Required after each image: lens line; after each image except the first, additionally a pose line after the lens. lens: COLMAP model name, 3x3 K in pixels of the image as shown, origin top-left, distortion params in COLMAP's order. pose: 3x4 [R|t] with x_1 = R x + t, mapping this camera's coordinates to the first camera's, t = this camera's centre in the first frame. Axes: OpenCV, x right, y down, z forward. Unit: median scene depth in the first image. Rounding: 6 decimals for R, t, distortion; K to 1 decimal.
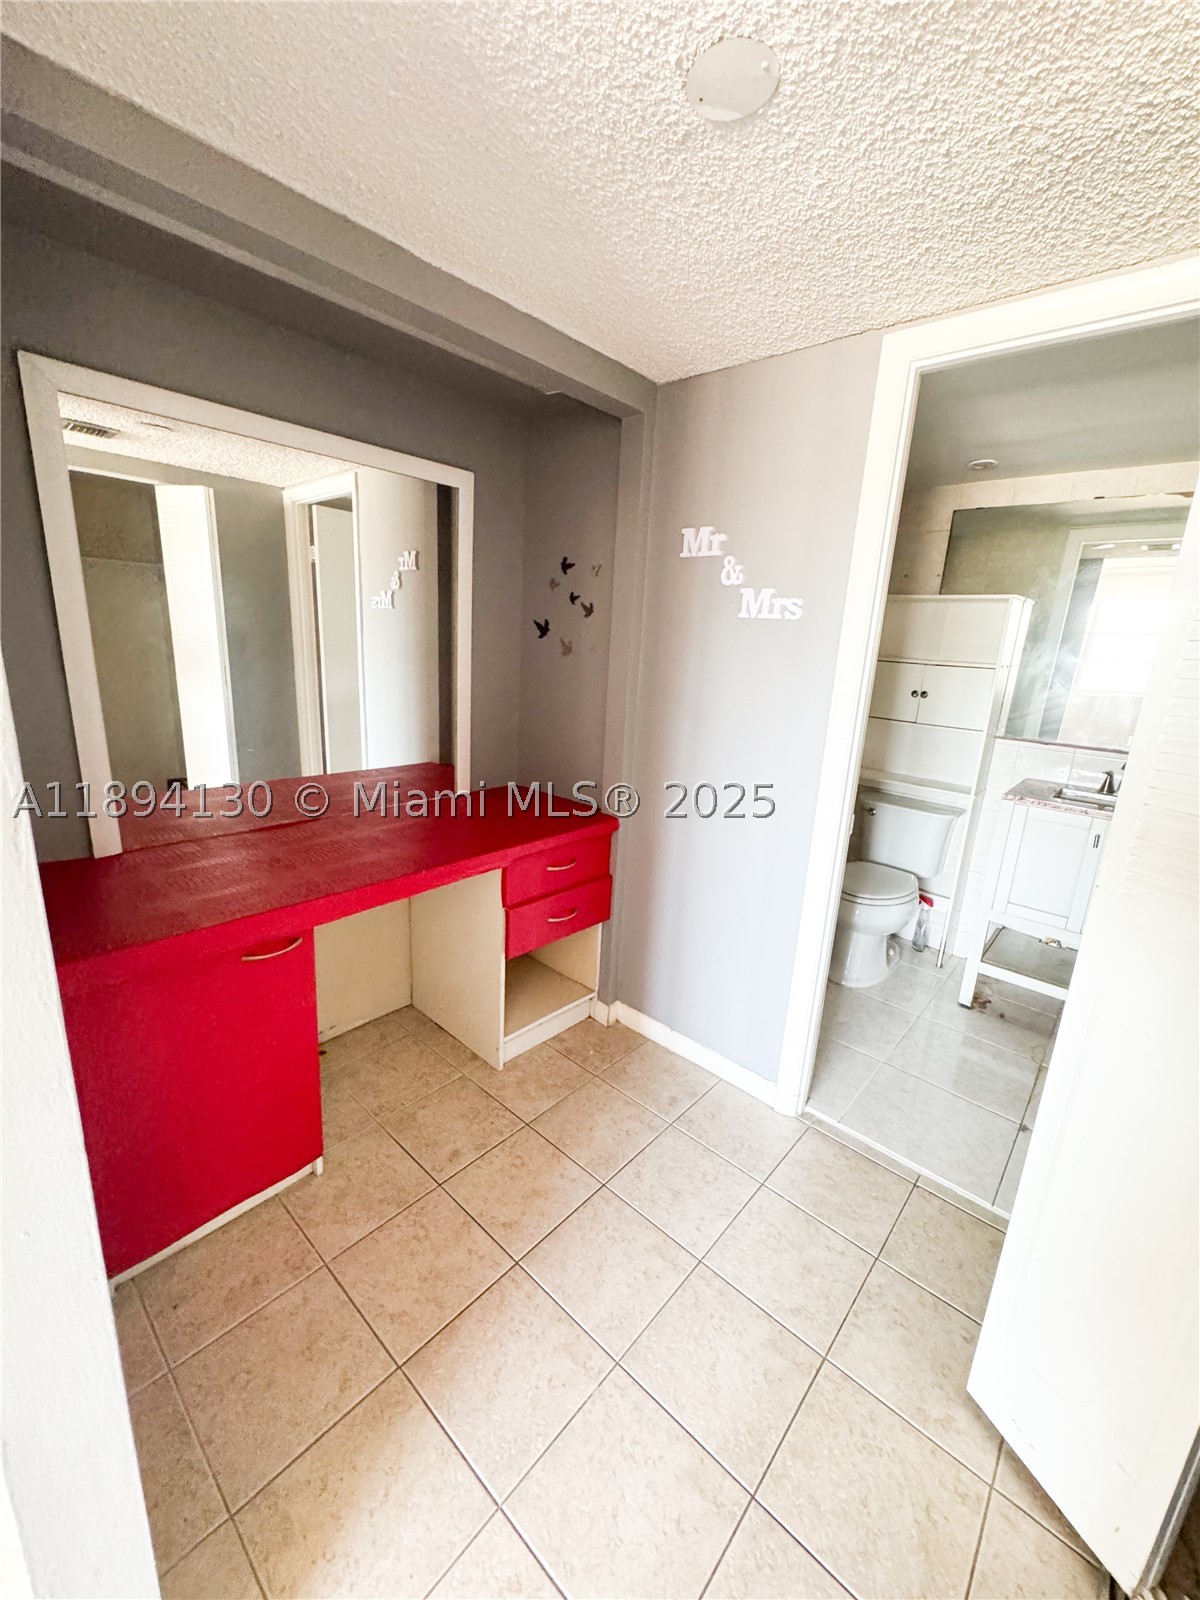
lens RADIAL K [[643.1, 0, 608.2], [0, 643.1, 796.3], [0, 0, 1]] dist [0.000405, 0.000030]
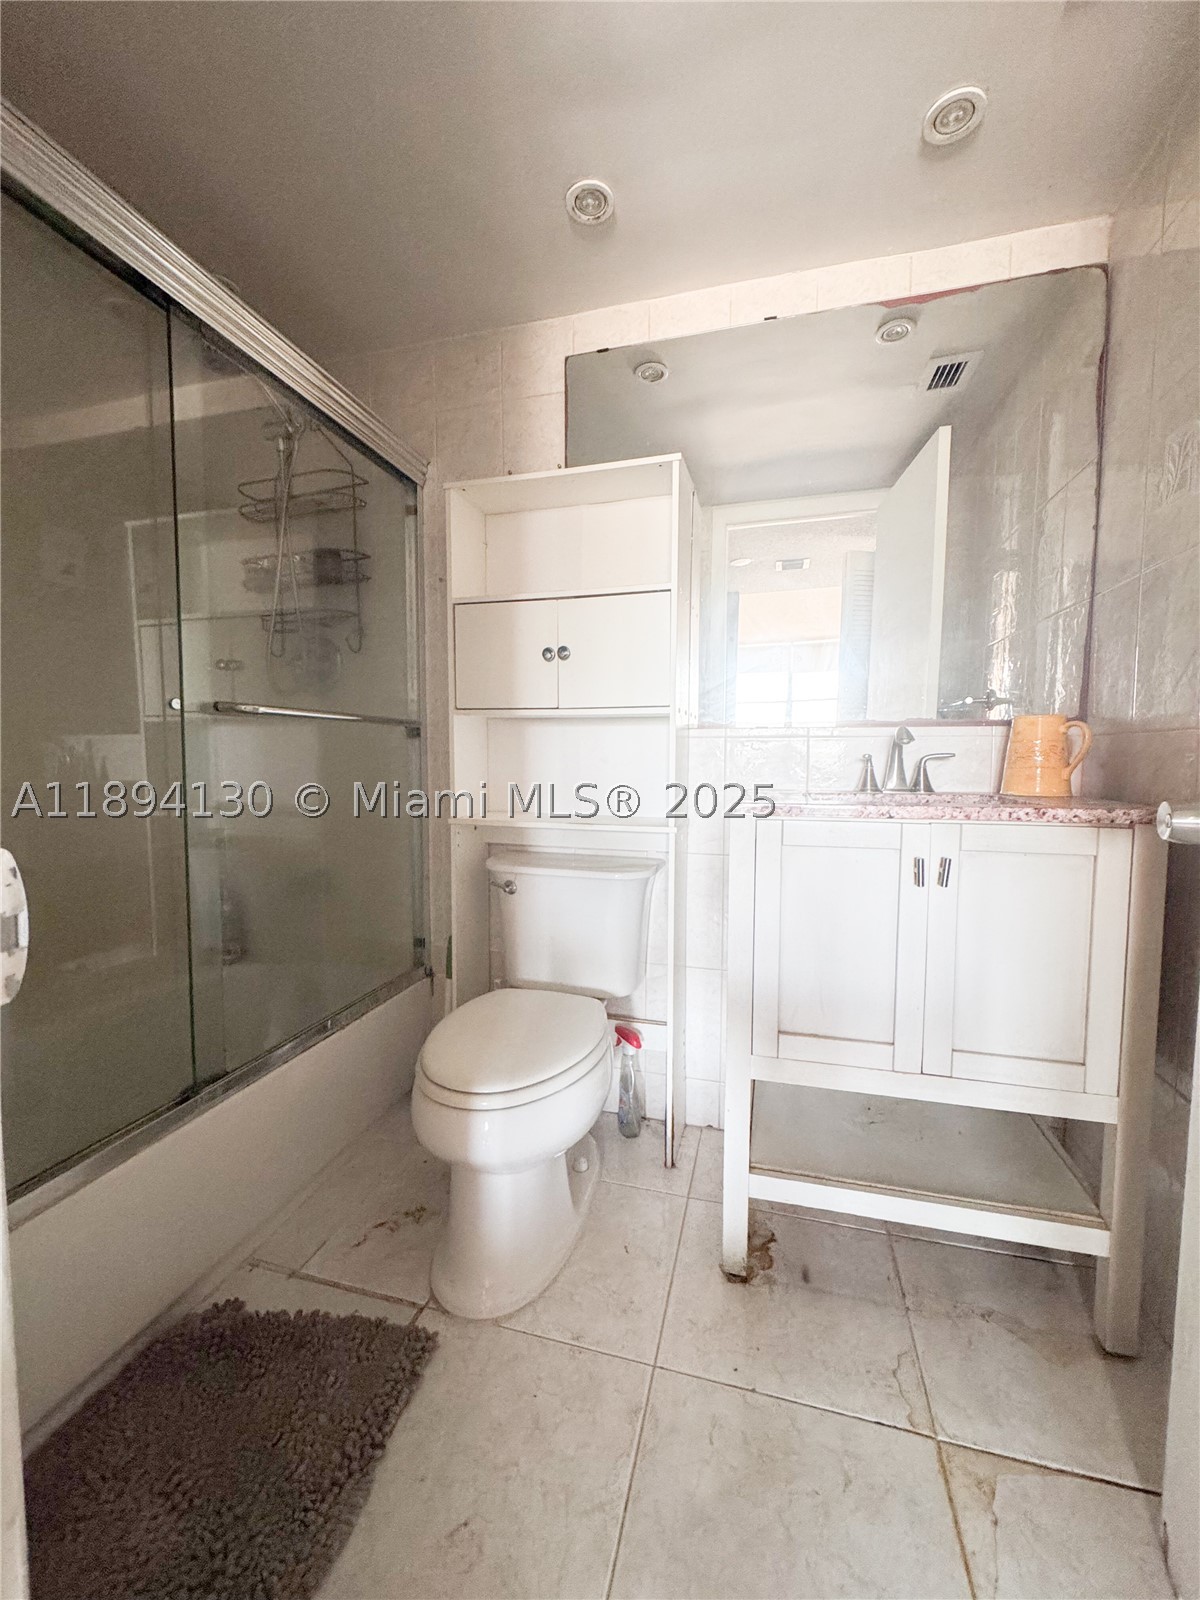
lens RADIAL K [[643.1, 0, 603.2], [0, 643.1, 803.2], [0, 0, 1]] dist [0.000405, 0.000030]
pose [[0.901364, -0.086006, 0.424435, 0.271951], [0.152192, 0.980475, -0.124527, 0.034900], [-0.405438, 0.176839, 0.896854, 0.507213]]
